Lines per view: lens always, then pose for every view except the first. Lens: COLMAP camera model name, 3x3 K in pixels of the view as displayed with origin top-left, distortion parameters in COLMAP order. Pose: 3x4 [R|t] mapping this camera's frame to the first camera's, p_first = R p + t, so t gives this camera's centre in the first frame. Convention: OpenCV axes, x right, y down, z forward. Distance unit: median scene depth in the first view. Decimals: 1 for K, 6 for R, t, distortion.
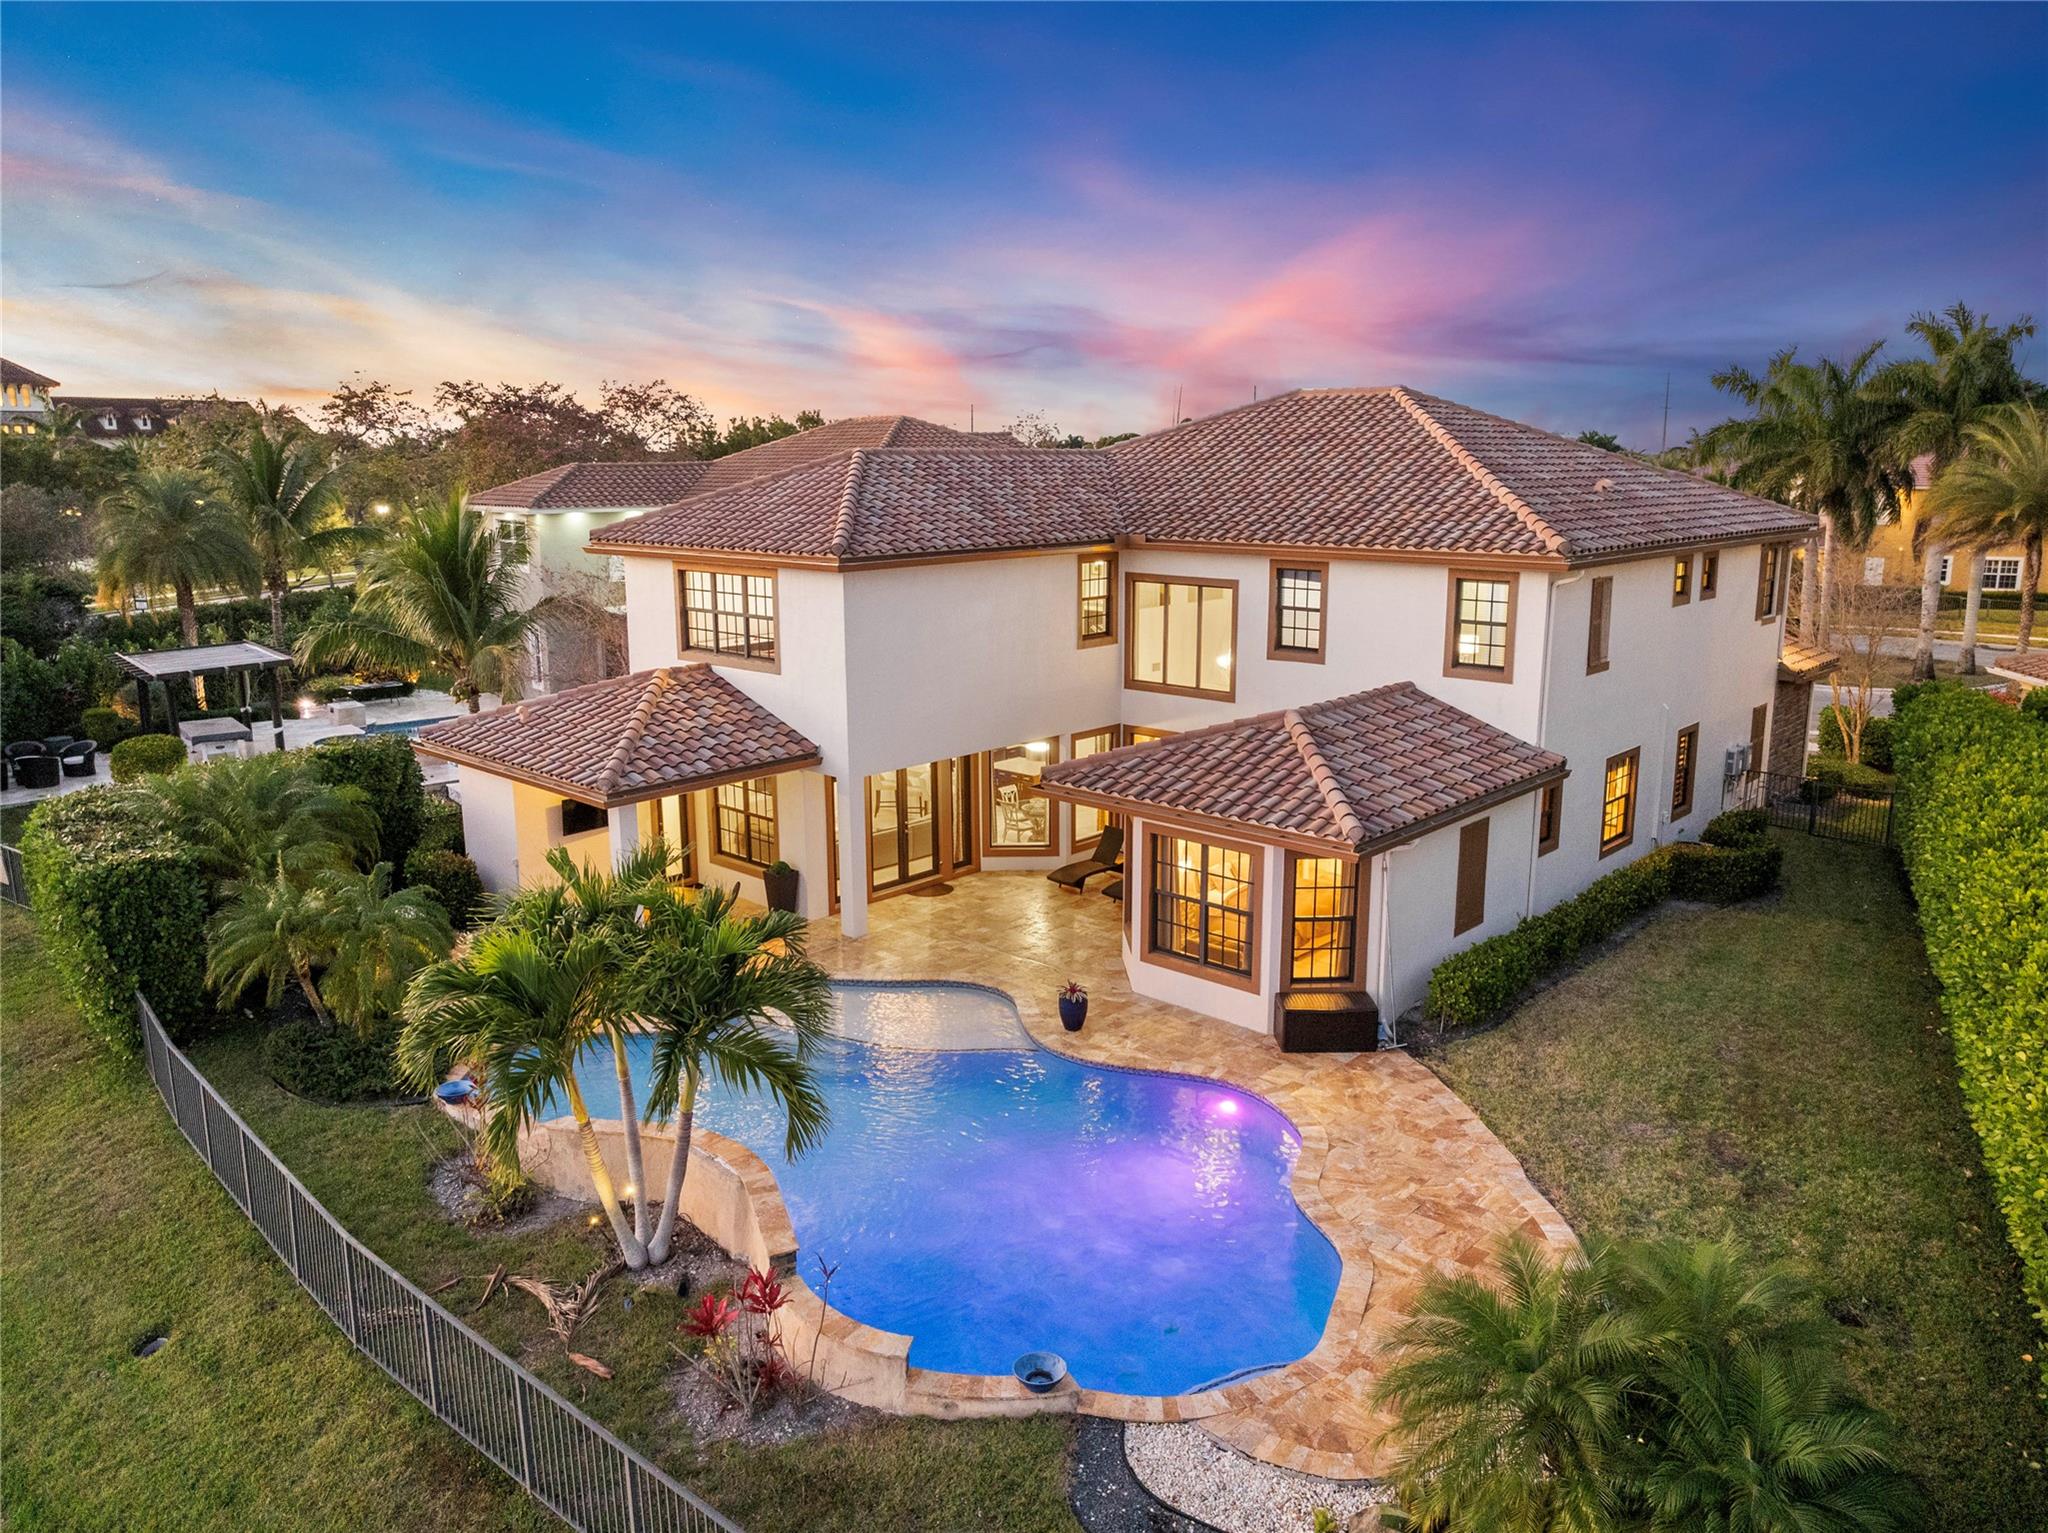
lens RADIAL K [[1450.6, 0, 1029.6], [0, 1450.6, 771.5], [0, 0, 1]] dist [-0.051294, 0.025085]
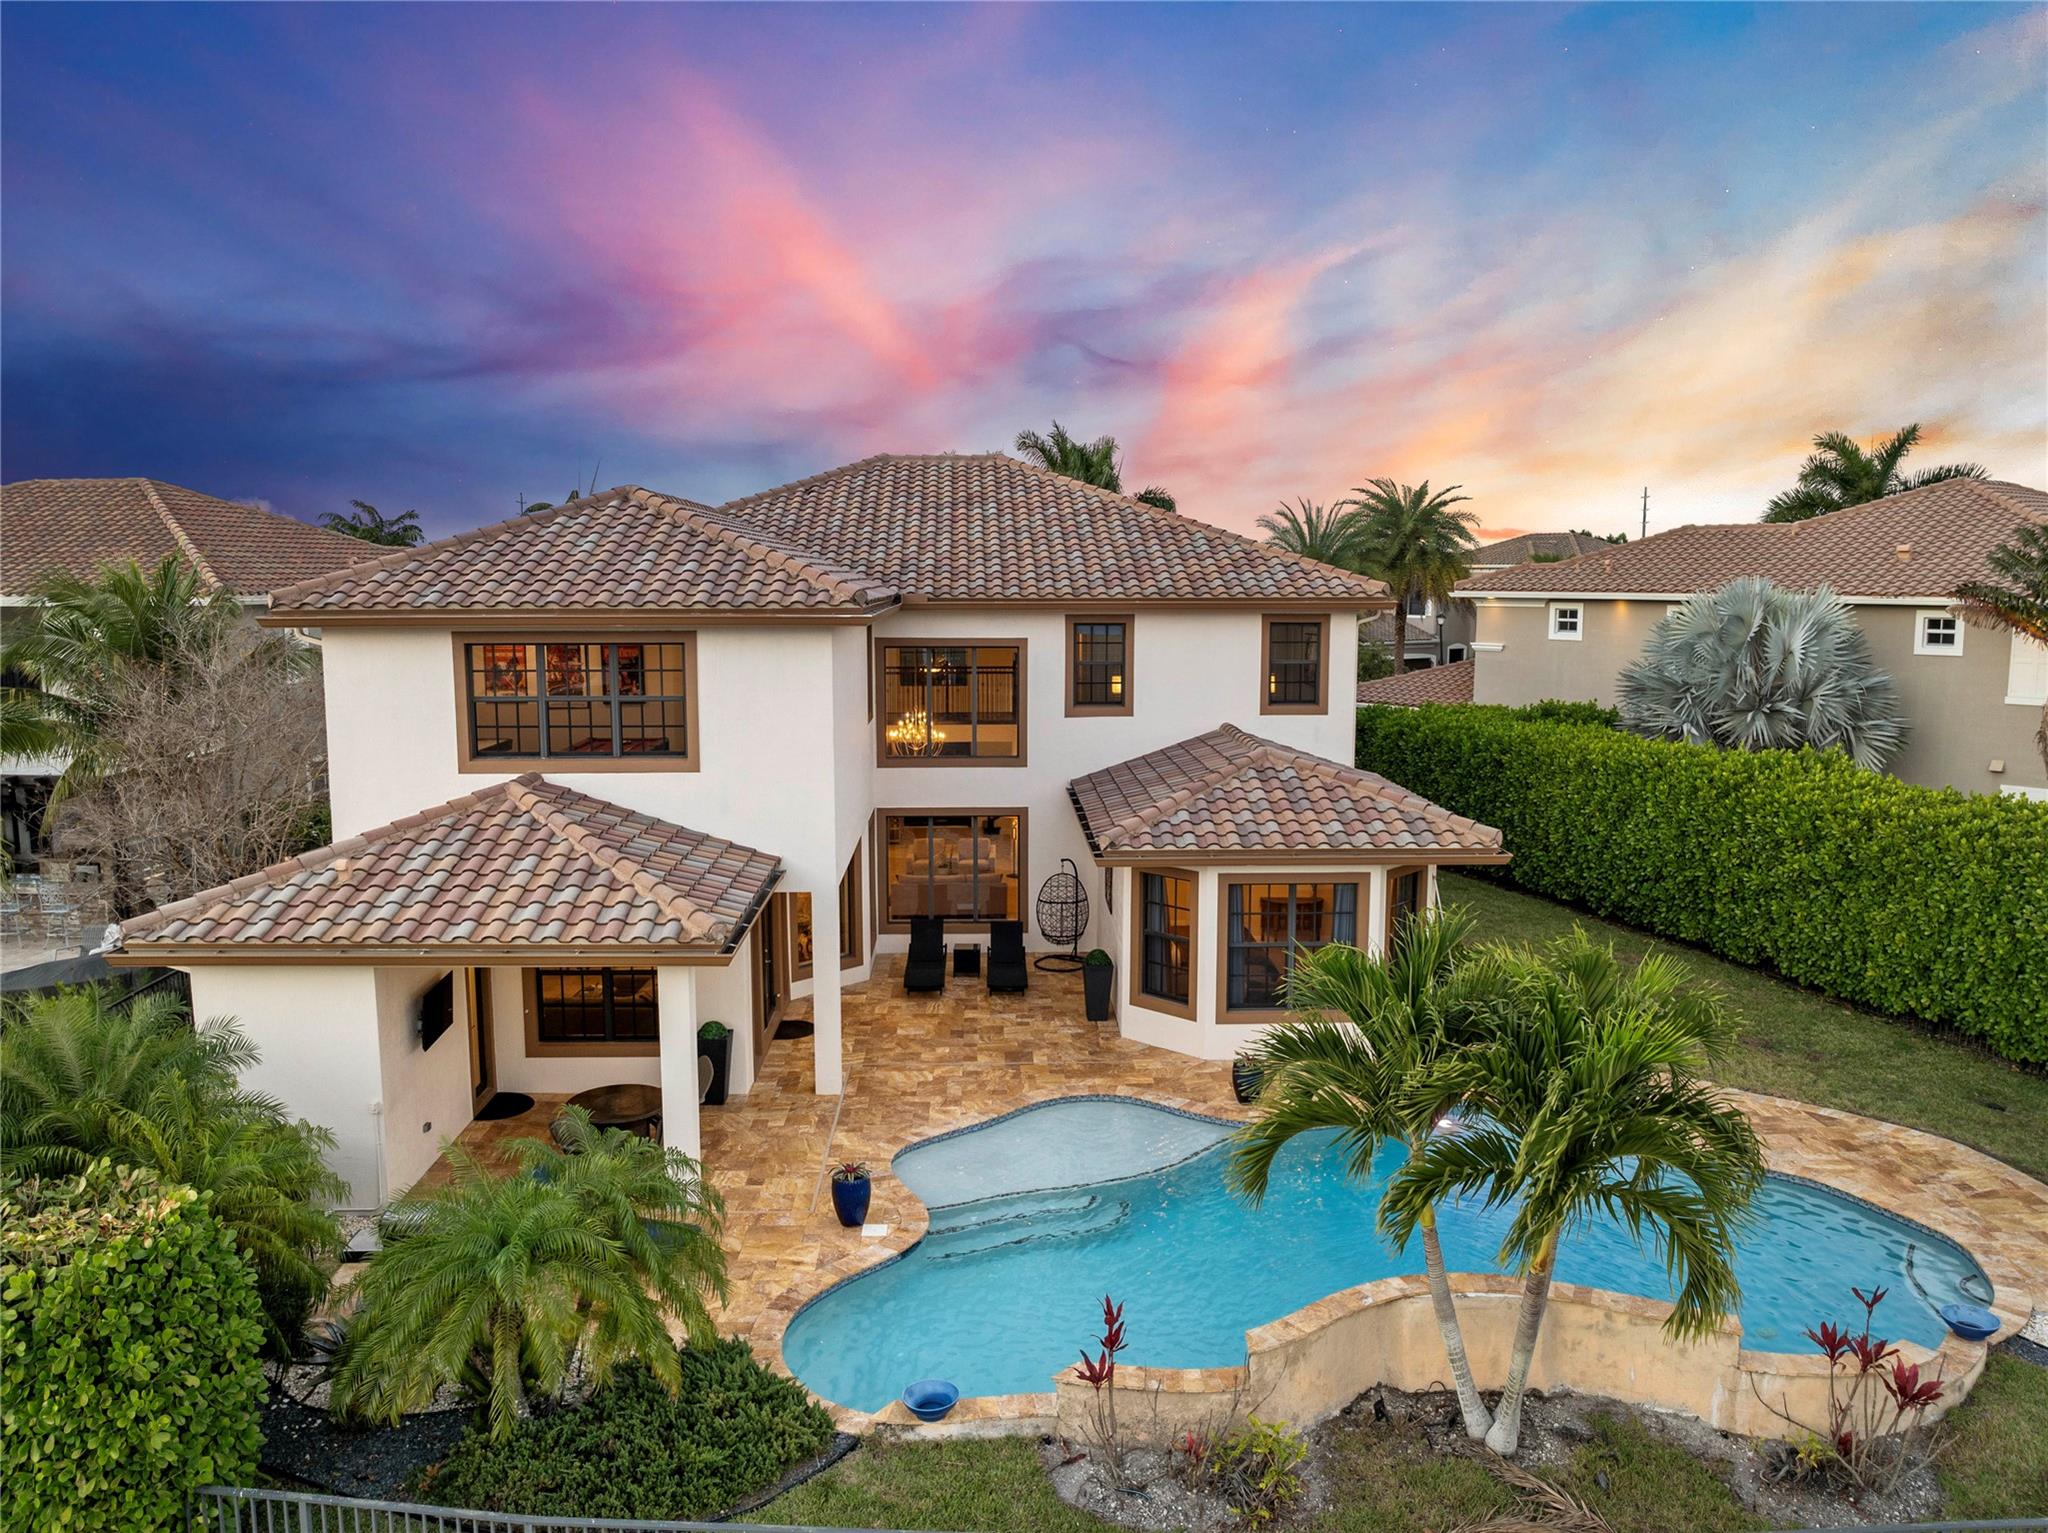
lens RADIAL K [[1450.6, 0, 1010.5], [0, 1450.6, 762.3], [0, 0, 1]] dist [-0.051294, 0.025085]
pose [[0.709271, -0.087794, 0.699448, -0.564943], [0.146744, 0.988866, -0.024684, -0.029361], [-0.689493, 0.120147, 0.714257, 0.340327]]
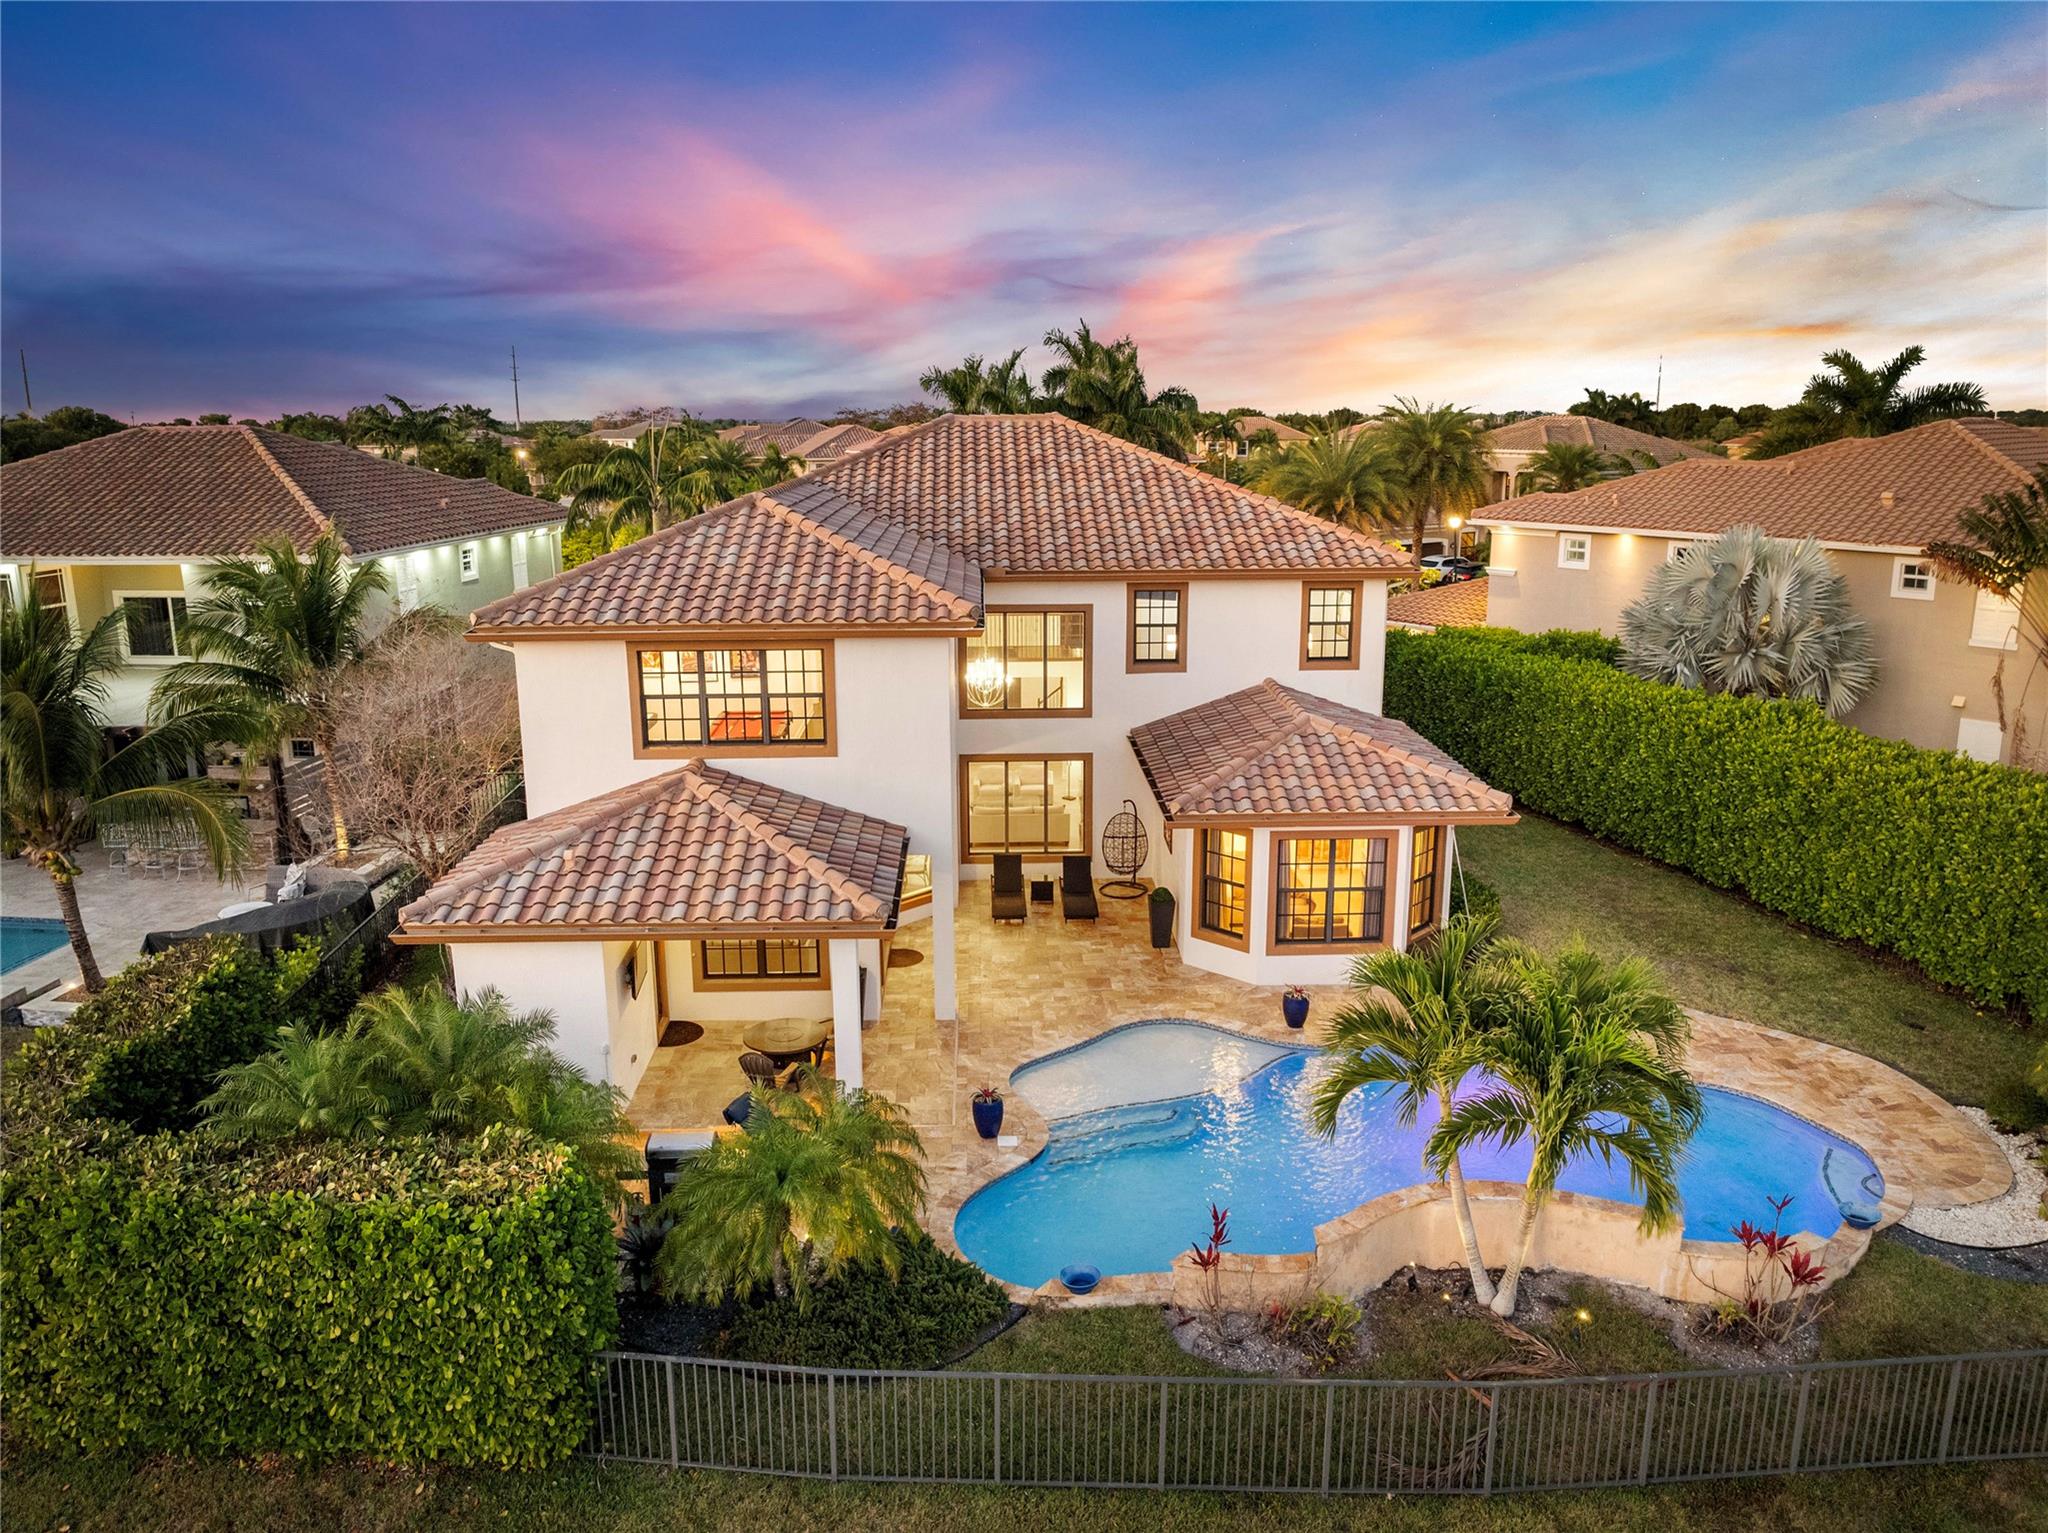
lens RADIAL K [[1450.6, 0, 1011.7], [0, 1450.6, 769.5], [0, 0, 1]] dist [-0.051294, 0.025085]
pose [[0.709538, -0.164915, 0.685098, -0.684229], [0.153084, 0.985084, 0.078581, -0.108769], [-0.687838, 0.049121, 0.724200, 0.273535]]
